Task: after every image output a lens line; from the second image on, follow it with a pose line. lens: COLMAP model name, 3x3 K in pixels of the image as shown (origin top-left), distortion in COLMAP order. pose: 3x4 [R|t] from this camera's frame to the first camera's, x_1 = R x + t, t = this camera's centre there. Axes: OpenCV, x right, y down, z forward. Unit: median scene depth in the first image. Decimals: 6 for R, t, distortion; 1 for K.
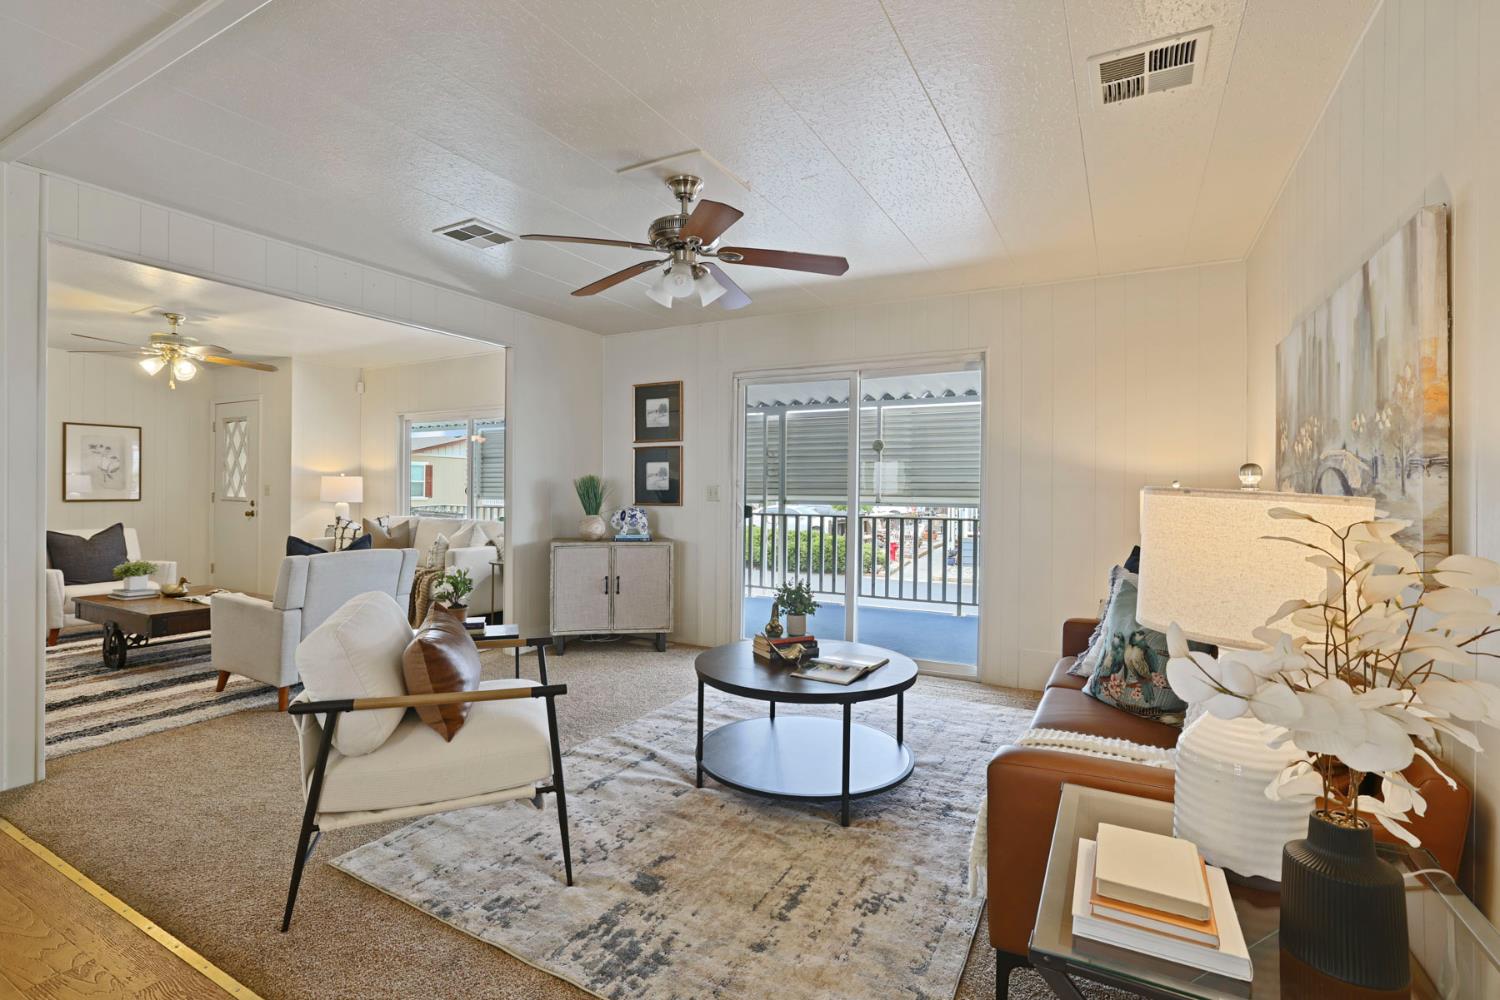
lens RADIAL K [[698.1, 0, 750.0], [0, 698.1, 500.0], [0, 0, 1]] dist [-0.062000, 0.029133]
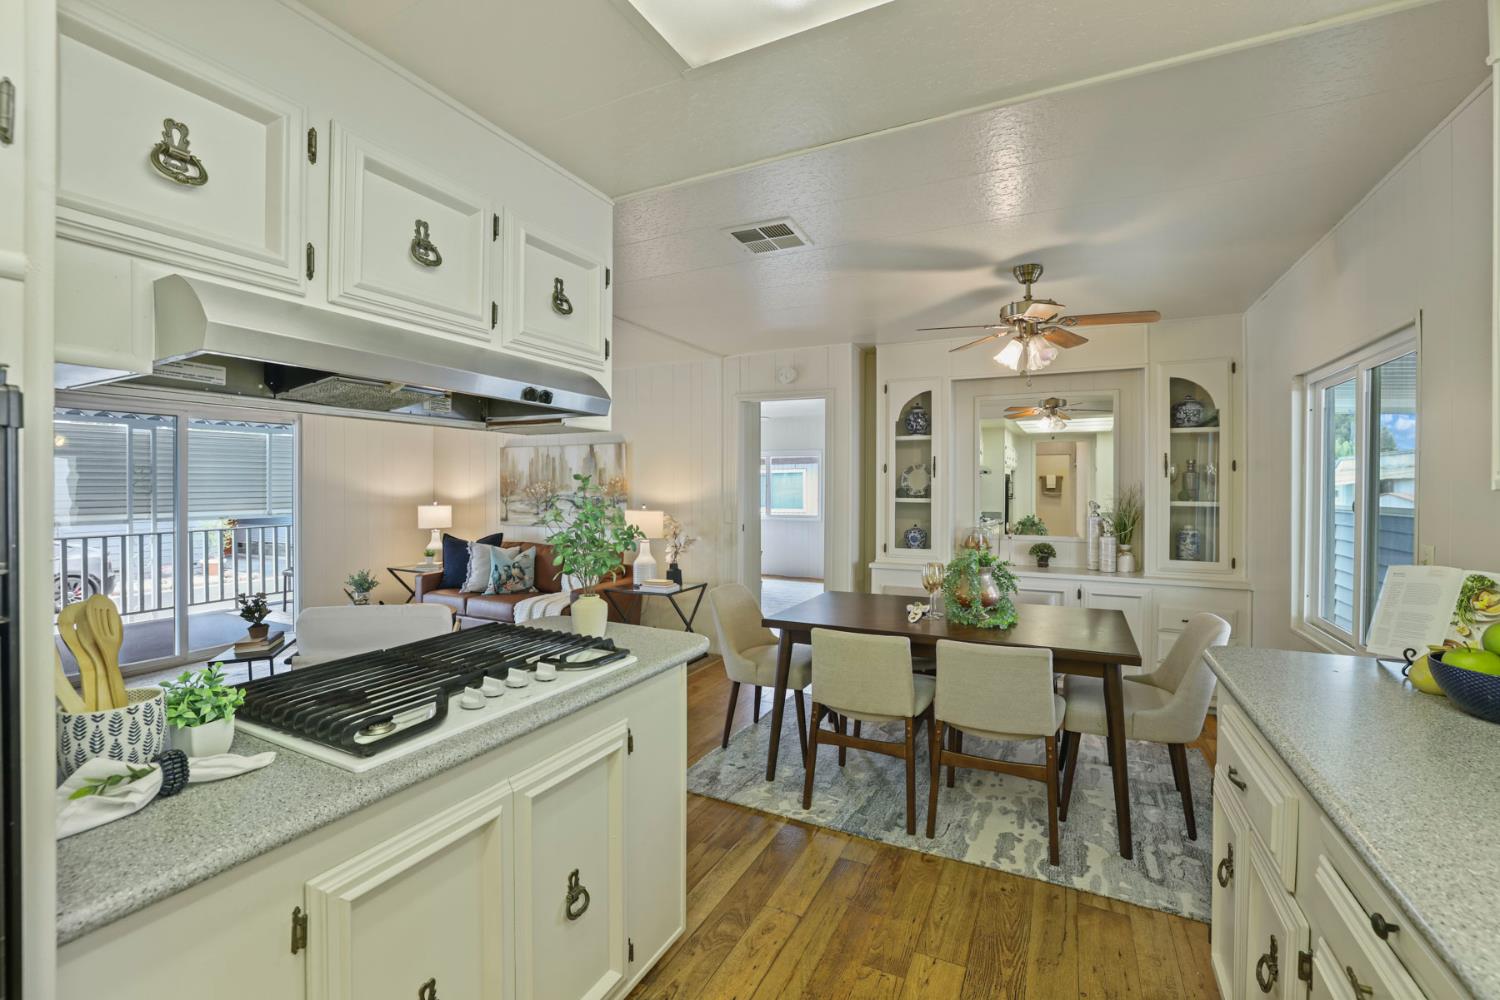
lens RADIAL K [[643.3, 0, 749.5], [0, 643.3, 489.2], [0, 0, 1]] dist [-0.045193, 0.014574]
pose [[-0.032523, -0.014997, 0.999358, -0.821629], [0.021349, 0.999649, 0.015696, -0.045620], [-0.999243, 0.021846, -0.032192, 0.079939]]
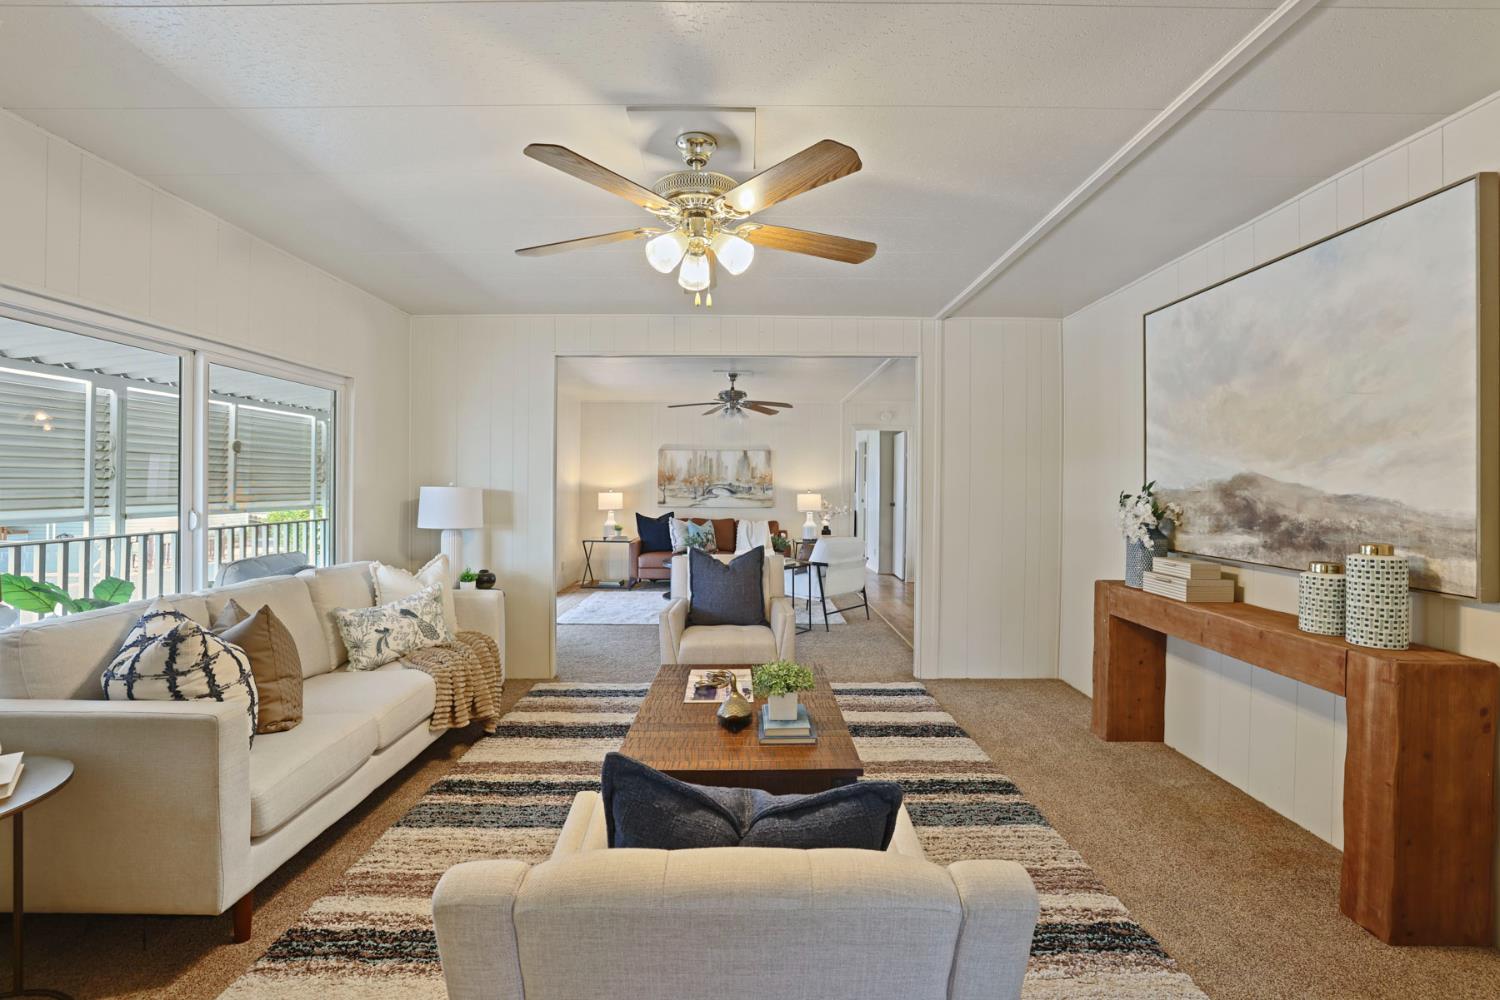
lens RADIAL K [[643.3, 0, 749.5], [0, 643.3, 489.2], [0, 0, 1]] dist [-0.045193, 0.014574]
pose [[-0.482595, -0.017482, 0.875669, -1.154116], [0.006458, 0.999703, 0.023517, -0.051319], [-0.875820, 0.017004, -0.482339, 1.095654]]
